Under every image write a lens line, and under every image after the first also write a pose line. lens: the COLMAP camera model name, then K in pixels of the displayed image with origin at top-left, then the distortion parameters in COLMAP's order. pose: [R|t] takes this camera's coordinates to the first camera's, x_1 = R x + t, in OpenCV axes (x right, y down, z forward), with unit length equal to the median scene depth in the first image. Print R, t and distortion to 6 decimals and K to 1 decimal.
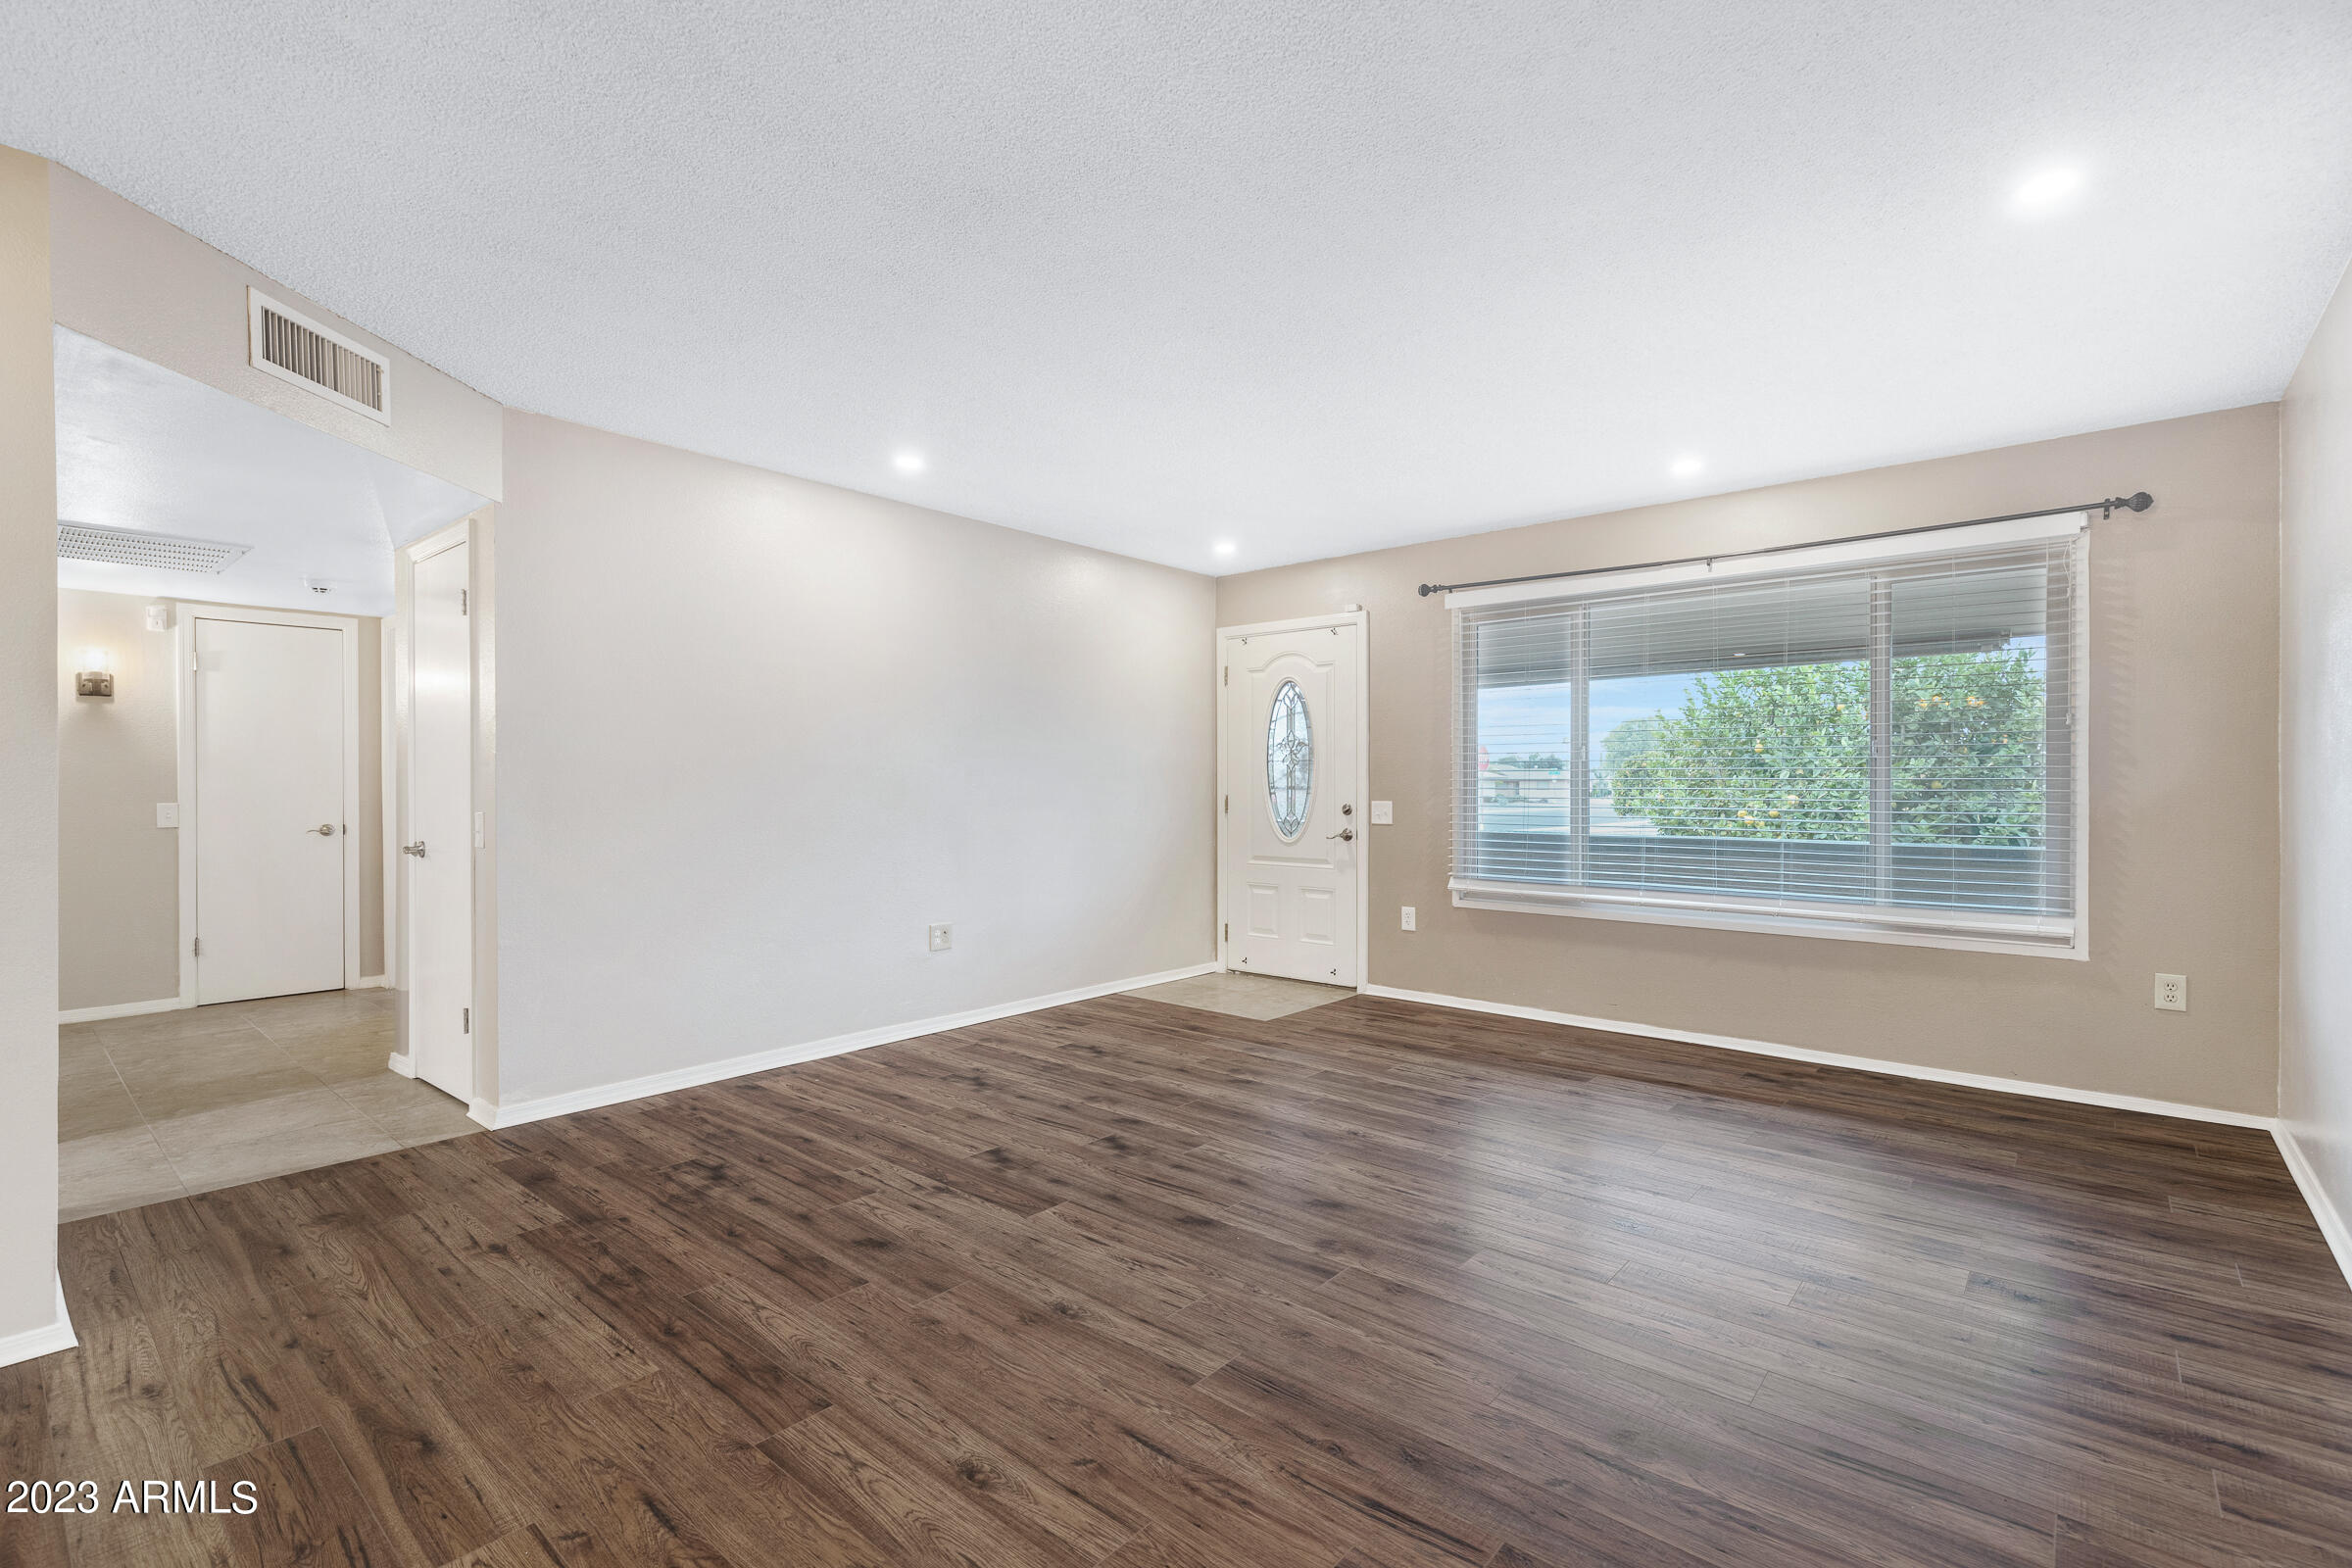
lens RADIAL K [[1059.4, 0, 1176.0], [0, 1059.4, 784.0], [0, 0, 1]] dist [0.000538, 0.000380]
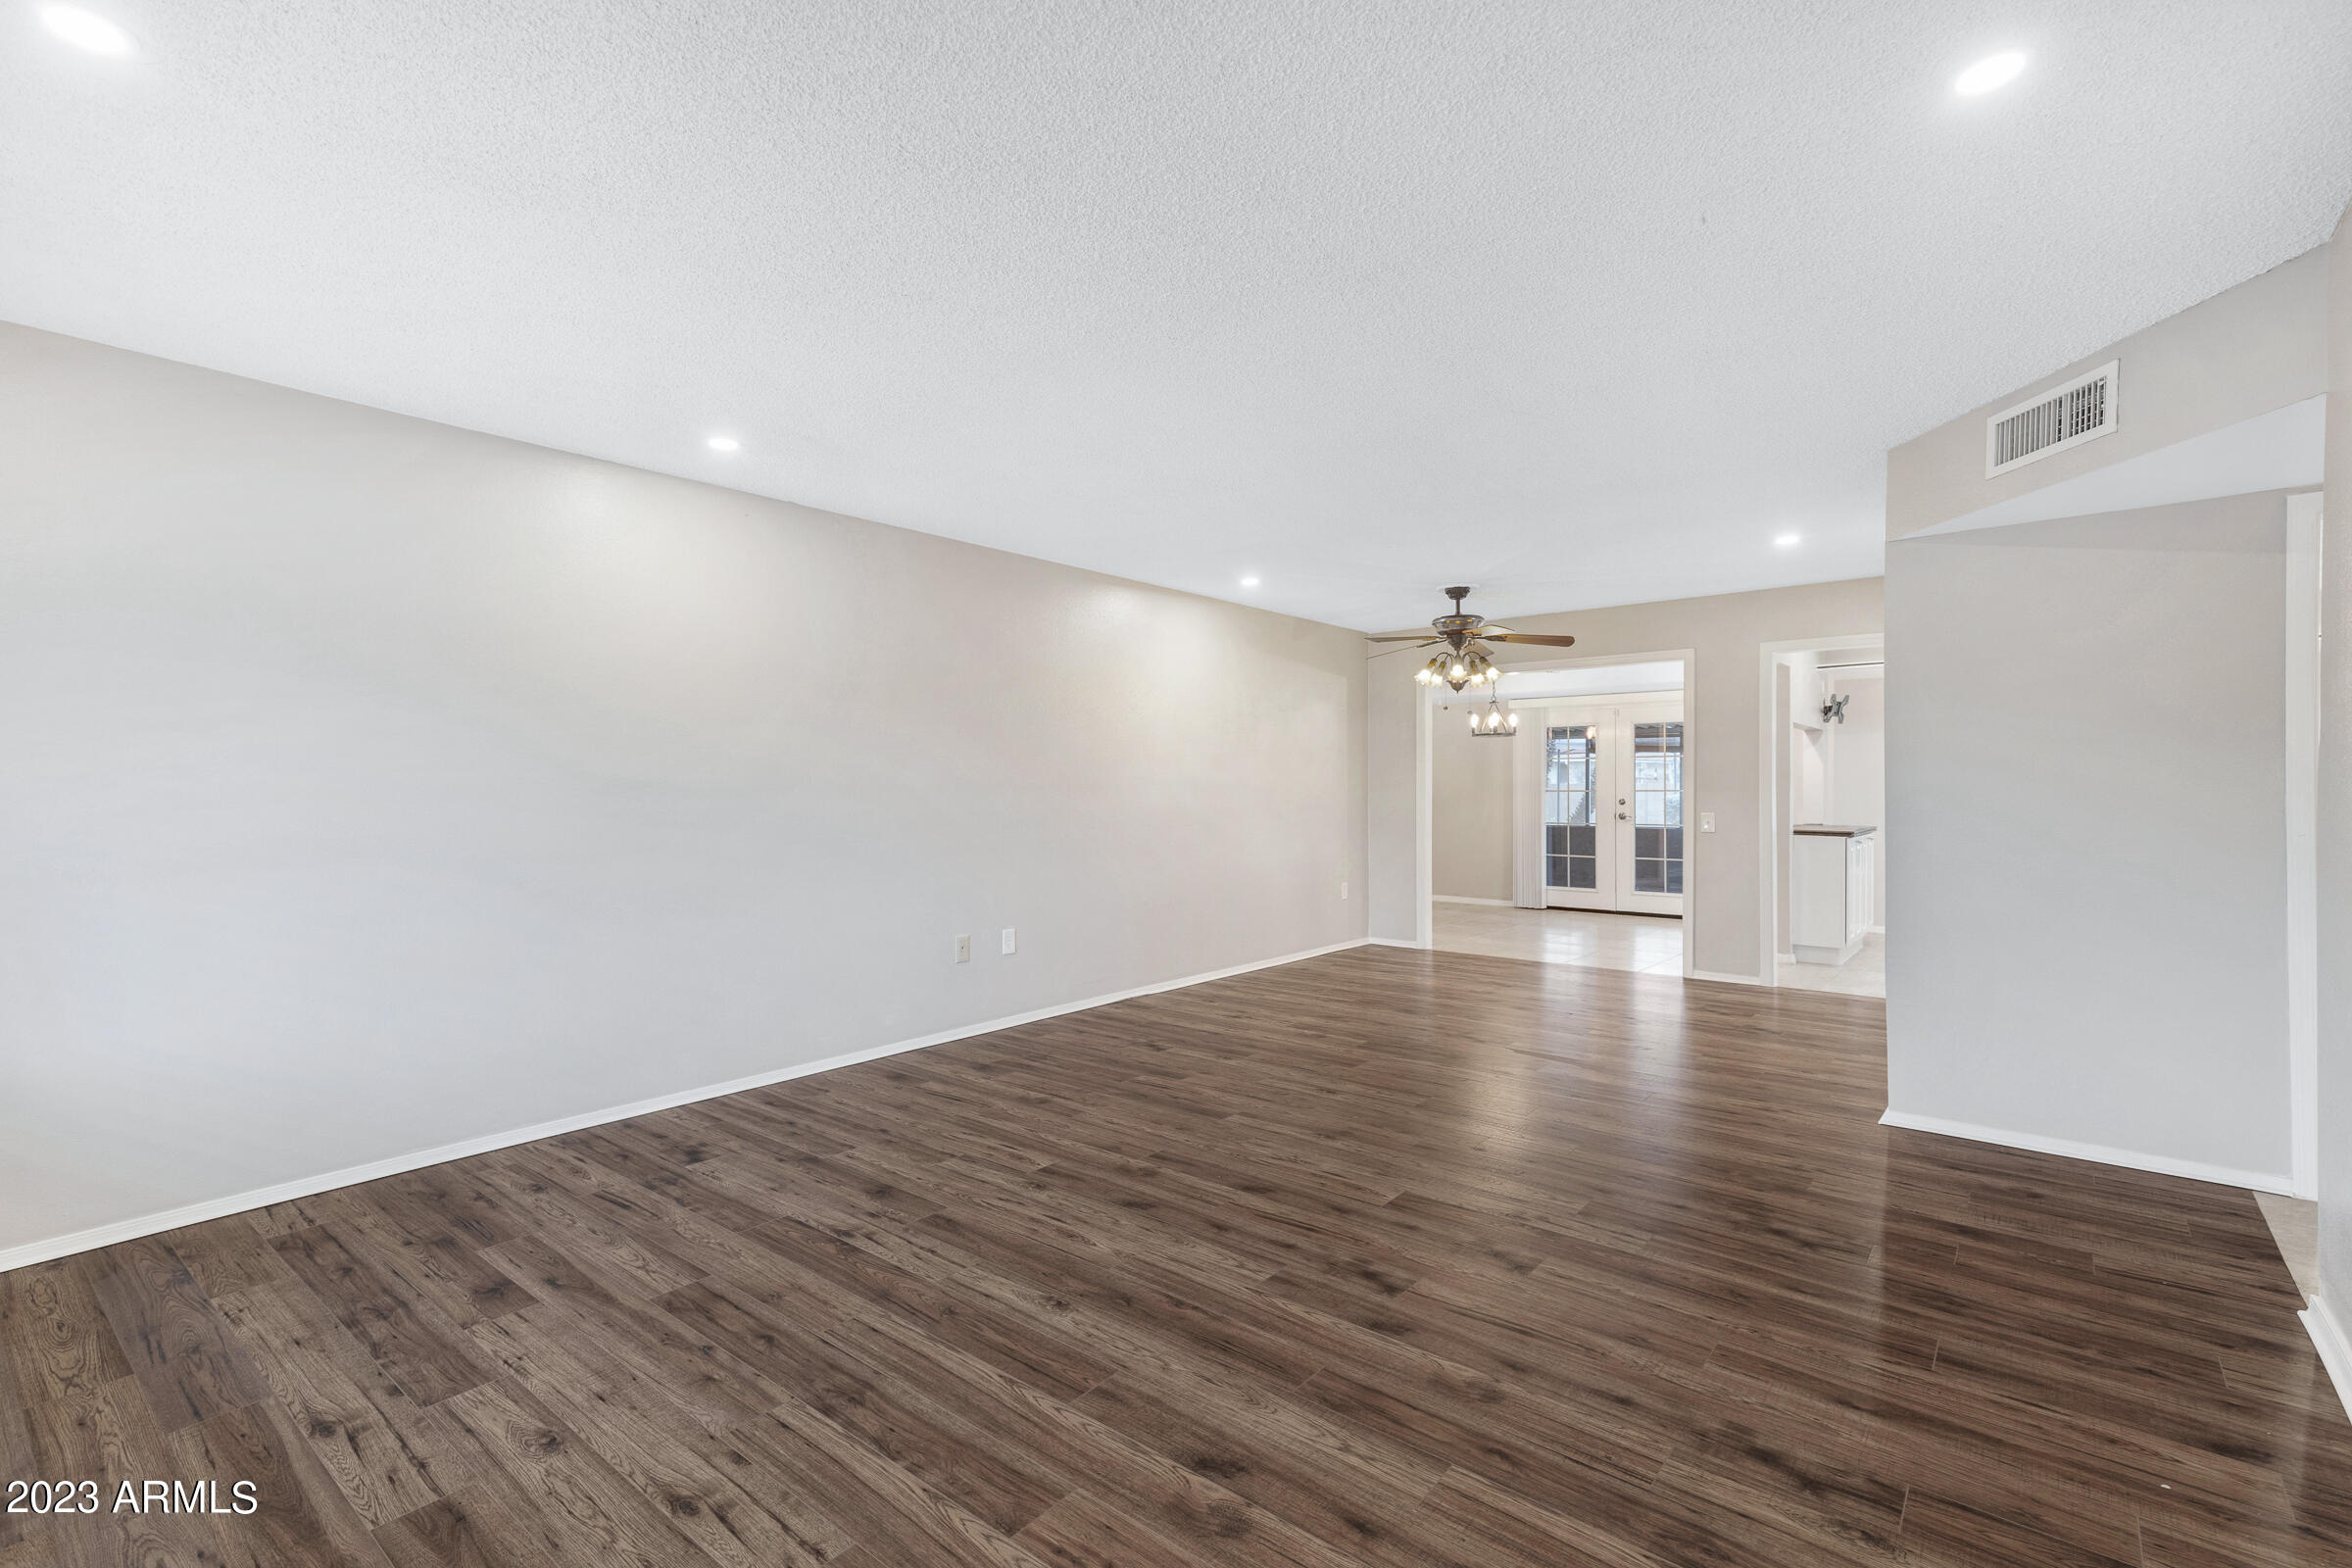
lens RADIAL K [[1059.4, 0, 1176.0], [0, 1059.4, 784.0], [0, 0, 1]] dist [0.000538, 0.000380]
pose [[-0.999740, 0.003579, -0.022535, 0.107818], [0.003635, 0.999990, -0.002446, -0.021036], [0.022526, -0.002528, -0.999743, 1.775479]]
